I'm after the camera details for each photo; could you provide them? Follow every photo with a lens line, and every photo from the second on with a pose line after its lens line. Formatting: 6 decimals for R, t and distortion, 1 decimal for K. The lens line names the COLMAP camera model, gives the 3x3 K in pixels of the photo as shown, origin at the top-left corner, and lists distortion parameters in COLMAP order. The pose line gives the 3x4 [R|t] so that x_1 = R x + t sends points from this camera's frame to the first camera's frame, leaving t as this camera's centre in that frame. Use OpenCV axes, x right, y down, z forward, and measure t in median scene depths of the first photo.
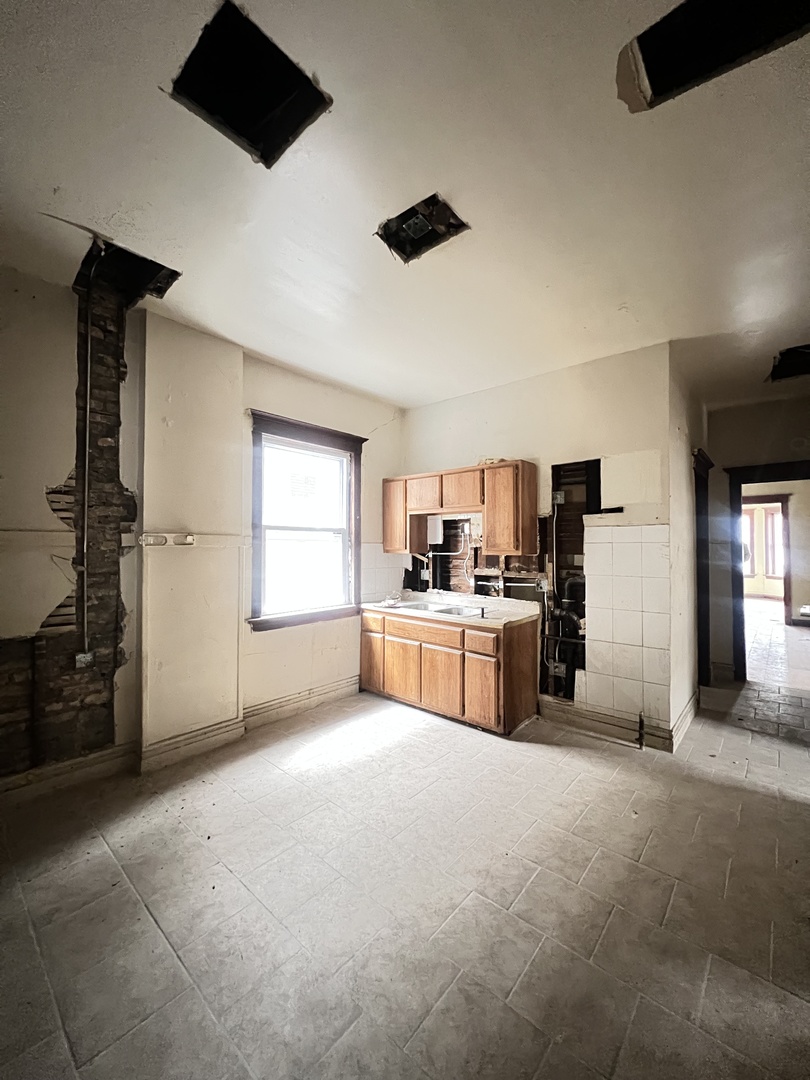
lens RADIAL K [[433.1, 0, 409.4], [0, 433.1, 538.9], [0, 0, 1]] dist [0.001908, 0.000914]
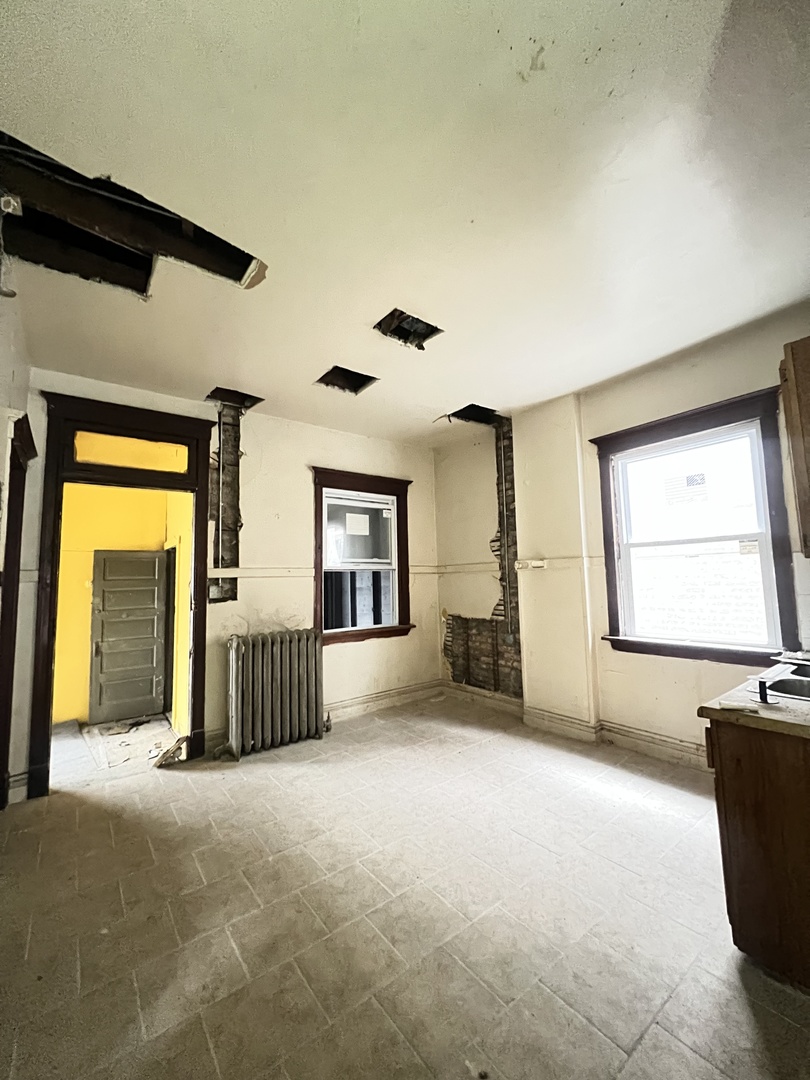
lens RADIAL K [[433.1, 0, 401.8], [0, 433.1, 538.5], [0, 0, 1]] dist [0.001908, 0.000914]
pose [[-0.205022, -0.090645, -0.974551, 0.738795], [0.042283, 0.993952, -0.101345, 0.034648], [0.977844, -0.061984, -0.199949, 0.706970]]
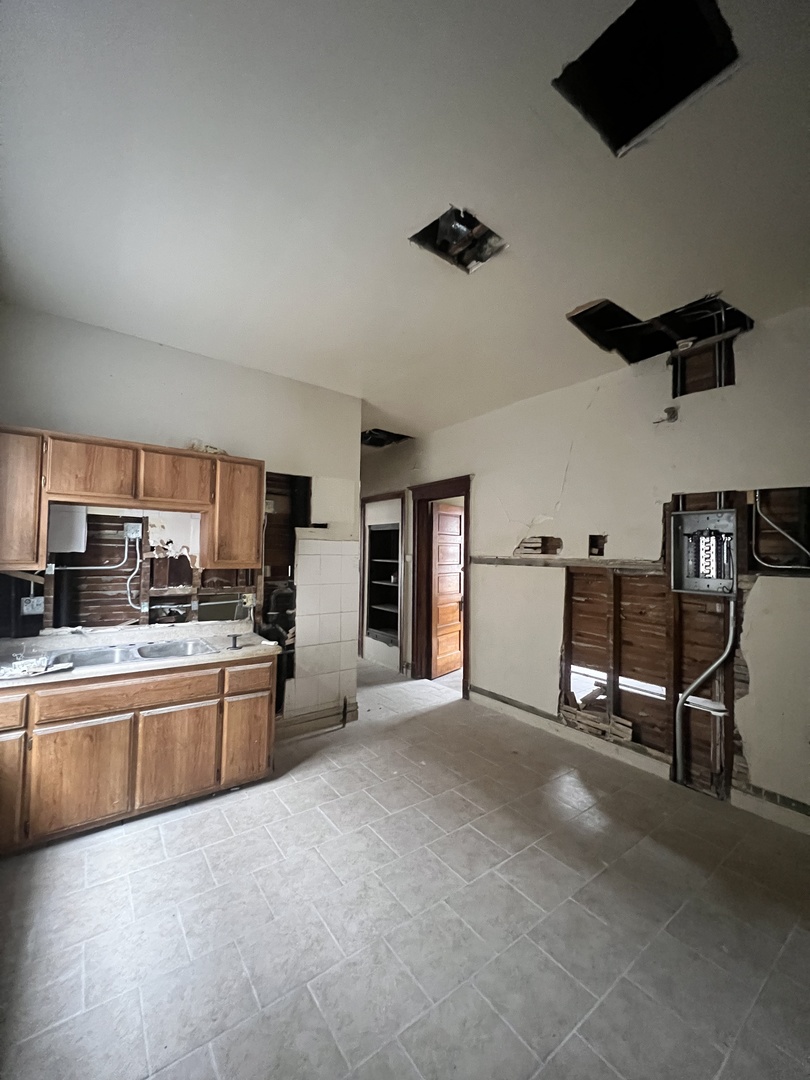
lens RADIAL K [[430.0, 0, 408.3], [0, 430.0, 541.4], [0, 0, 1]] dist [0.008114, -0.000056]
pose [[0.215546, 0.027060, 0.976119, -0.542534], [-0.038496, 0.999074, -0.019195, -0.012736], [-0.975735, -0.033439, 0.216388, 0.521012]]
